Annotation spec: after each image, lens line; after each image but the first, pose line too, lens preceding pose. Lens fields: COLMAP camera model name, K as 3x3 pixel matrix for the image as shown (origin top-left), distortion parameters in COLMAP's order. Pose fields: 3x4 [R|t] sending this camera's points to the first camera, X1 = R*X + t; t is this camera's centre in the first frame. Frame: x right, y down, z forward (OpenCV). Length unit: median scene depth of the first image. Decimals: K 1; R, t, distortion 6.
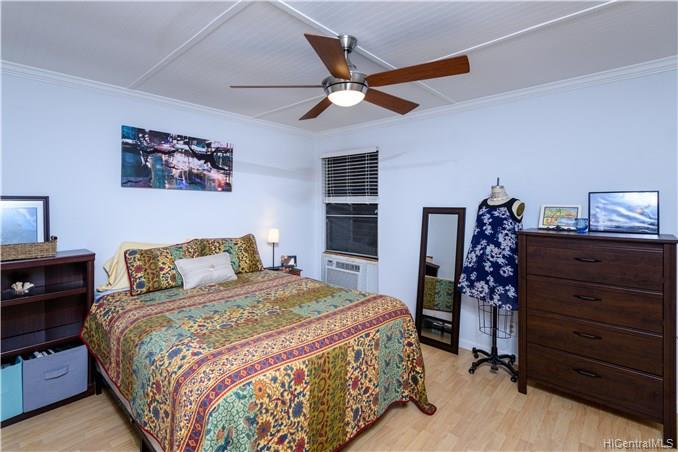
lens RADIAL K [[321.2, 0, 338.4], [0, 321.2, 205.6], [0, 0, 1]] dist [0.001457, 0.000073]
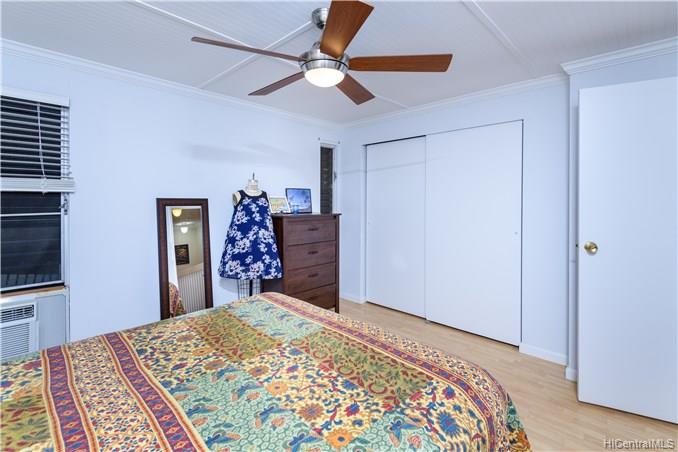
lens RADIAL K [[301.2, 0, 338.3], [0, 301.2, 199.0], [0, 0, 1]] dist [0.029743, -0.000088]
pose [[0.060683, -0.002805, 0.998153, -0.621849], [0.000623, 0.999996, 0.002773, 0.007232], [-0.998157, 0.000454, 0.060684, 0.650500]]
